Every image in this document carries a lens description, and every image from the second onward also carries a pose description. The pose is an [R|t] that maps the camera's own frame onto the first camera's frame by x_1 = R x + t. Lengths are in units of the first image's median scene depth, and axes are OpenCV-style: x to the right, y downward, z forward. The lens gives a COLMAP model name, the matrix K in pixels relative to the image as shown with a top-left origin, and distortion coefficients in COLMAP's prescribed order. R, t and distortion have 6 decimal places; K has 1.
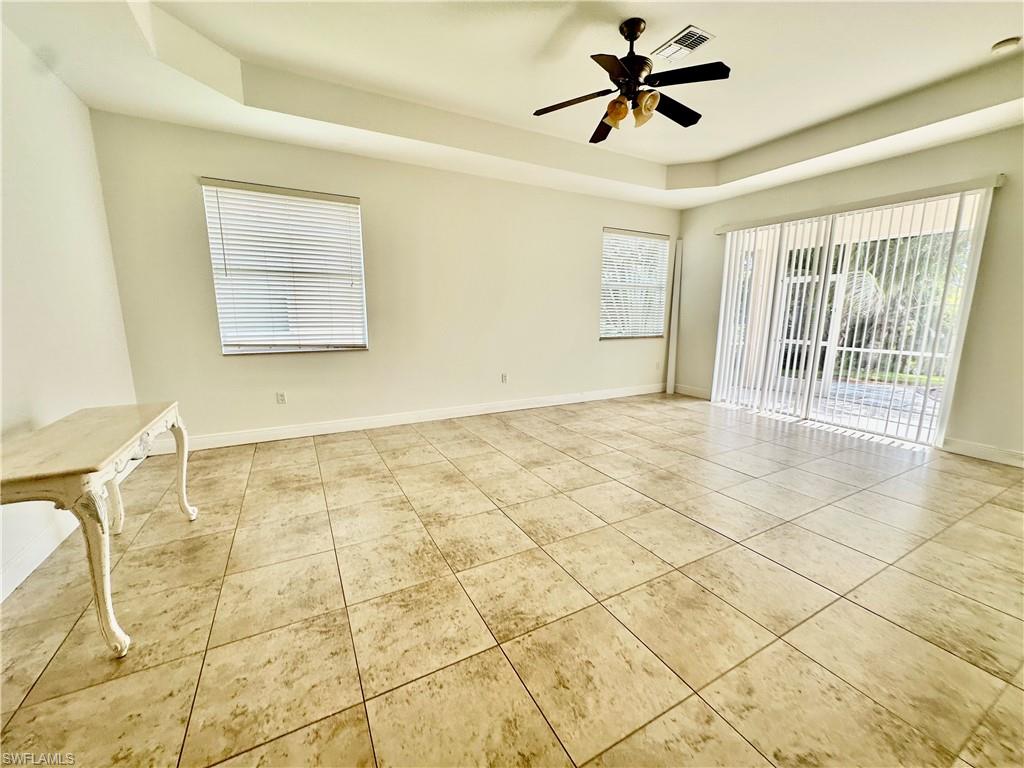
lens RADIAL K [[409.2, 0, 513.3], [0, 409.2, 382.2], [0, 0, 1]] dist [-0.002024, 0.000096]
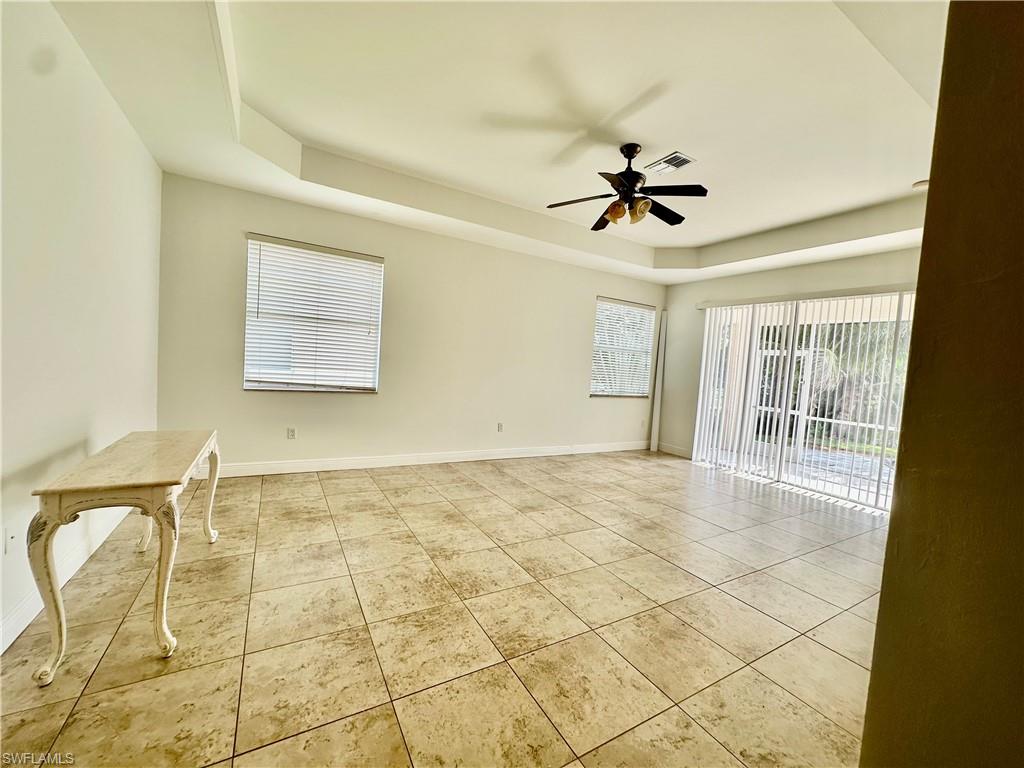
lens RADIAL K [[409.2, 0, 512.5], [0, 409.2, 383.6], [0, 0, 1]] dist [-0.002024, 0.000096]
pose [[0.997564, 0.061847, 0.032266, -0.066776], [-0.057528, 0.990993, -0.120927, 0.010182], [-0.039454, 0.118776, 0.992137, -0.144292]]
